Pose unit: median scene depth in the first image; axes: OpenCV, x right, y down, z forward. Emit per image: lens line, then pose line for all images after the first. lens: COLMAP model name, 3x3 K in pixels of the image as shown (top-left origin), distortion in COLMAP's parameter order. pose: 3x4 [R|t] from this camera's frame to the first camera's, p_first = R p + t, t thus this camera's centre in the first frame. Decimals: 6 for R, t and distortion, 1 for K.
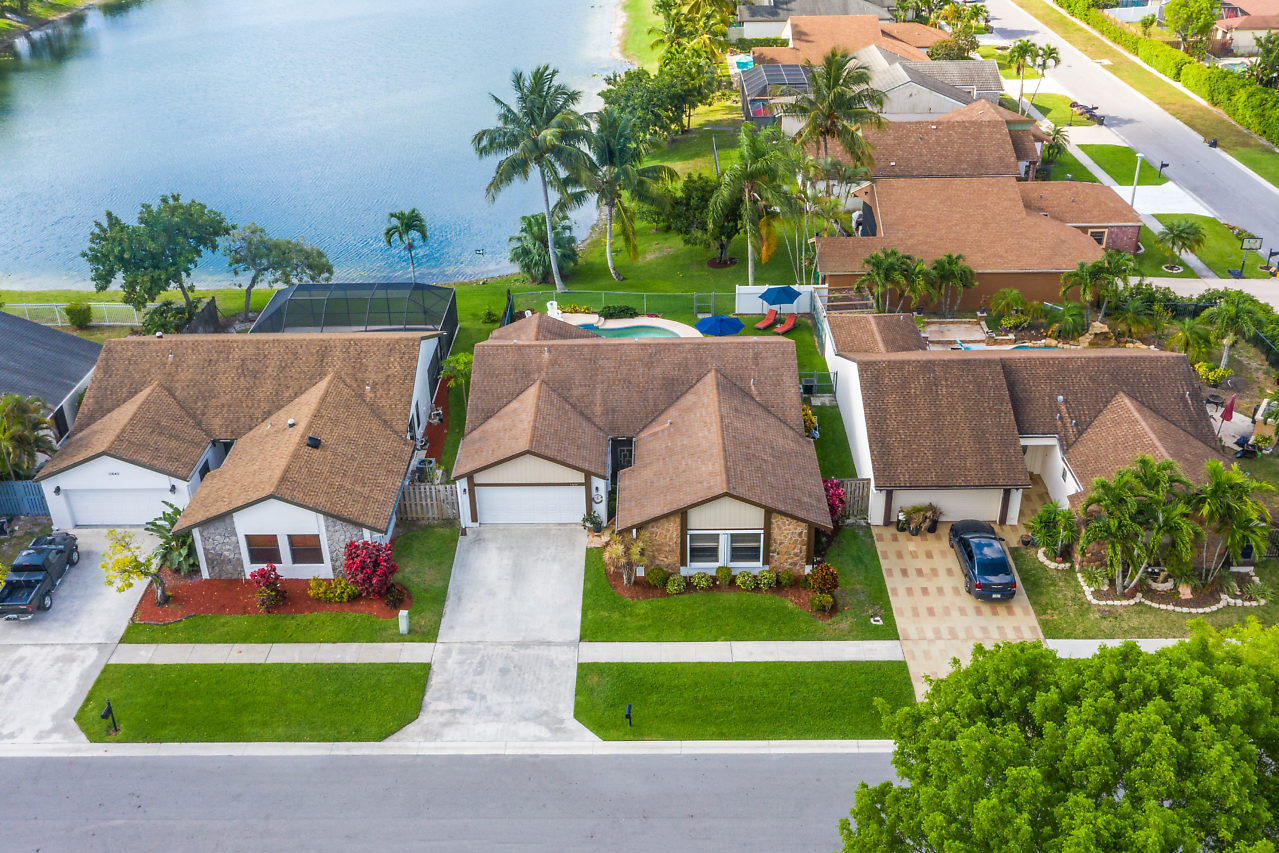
lens RADIAL K [[1209.6, 0, 639.5], [0, 1209.6, 426.5], [0, 0, 1]] dist [-0.003064, 0.009753]
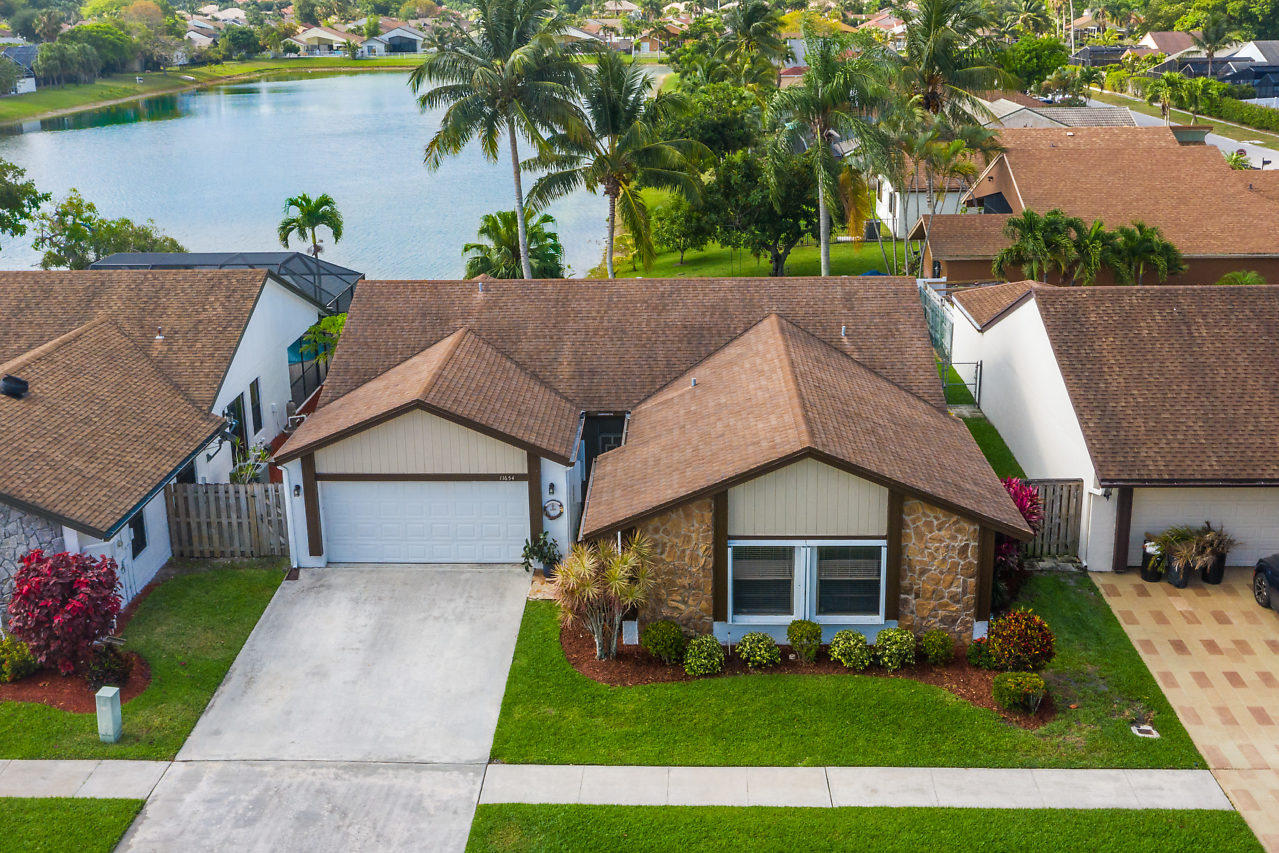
lens RADIAL K [[1351.5, 0, 639.9], [0, 1351.5, 370.1], [0, 0, 1]] dist [-0.000218, 0.014601]
pose [[0.999669, 0.009073, -0.024087, 0.016162], [-0.014416, 0.972624, -0.231938, 0.139867], [0.021323, 0.232208, 0.972432, 0.441203]]
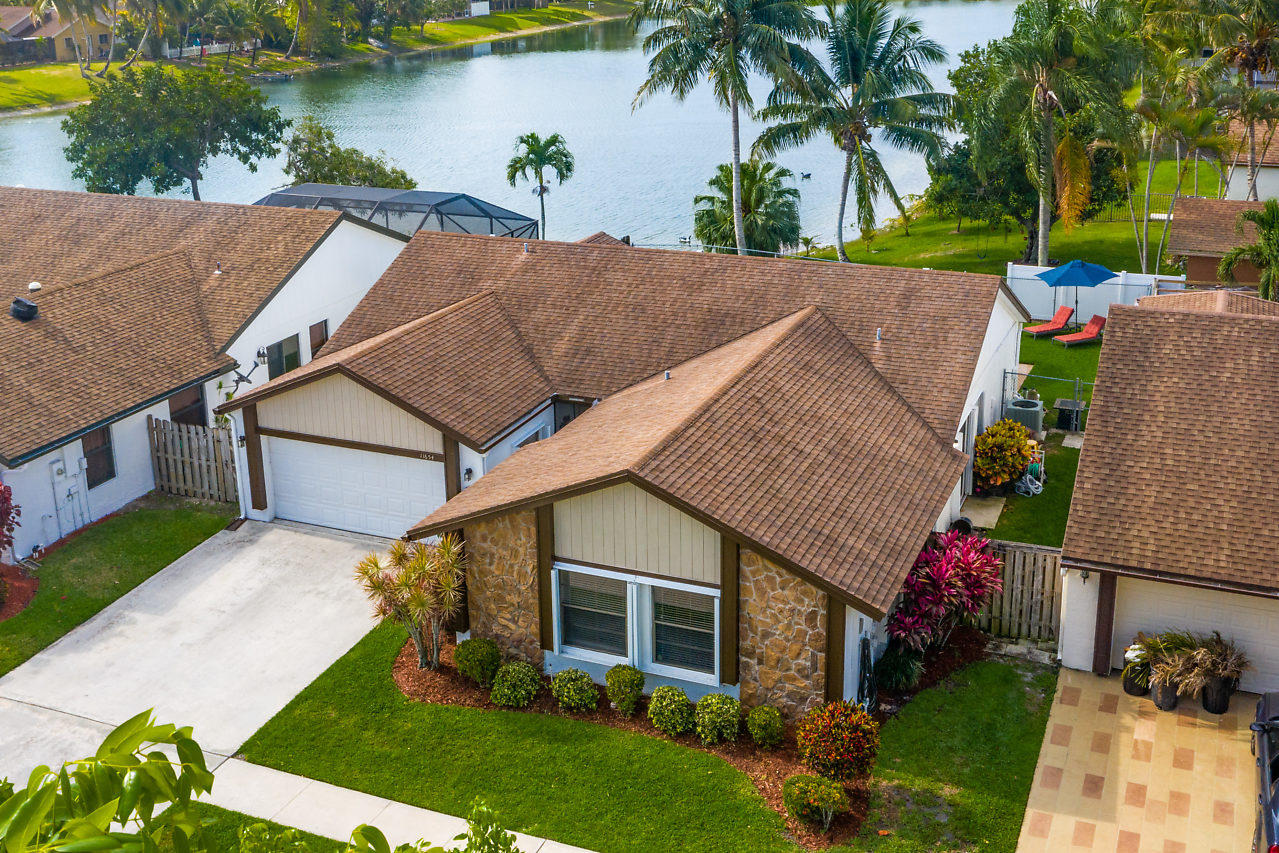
lens RADIAL K [[1410.4, 0, 636.6], [0, 1410.4, 360.2], [0, 0, 1]] dist [-0.001456, 0.005558]
pose [[0.925250, 0.115938, -0.361208, 0.227856], [-0.185647, 0.968731, -0.164606, 0.090206], [0.330829, 0.219359, 0.917842, 0.516362]]
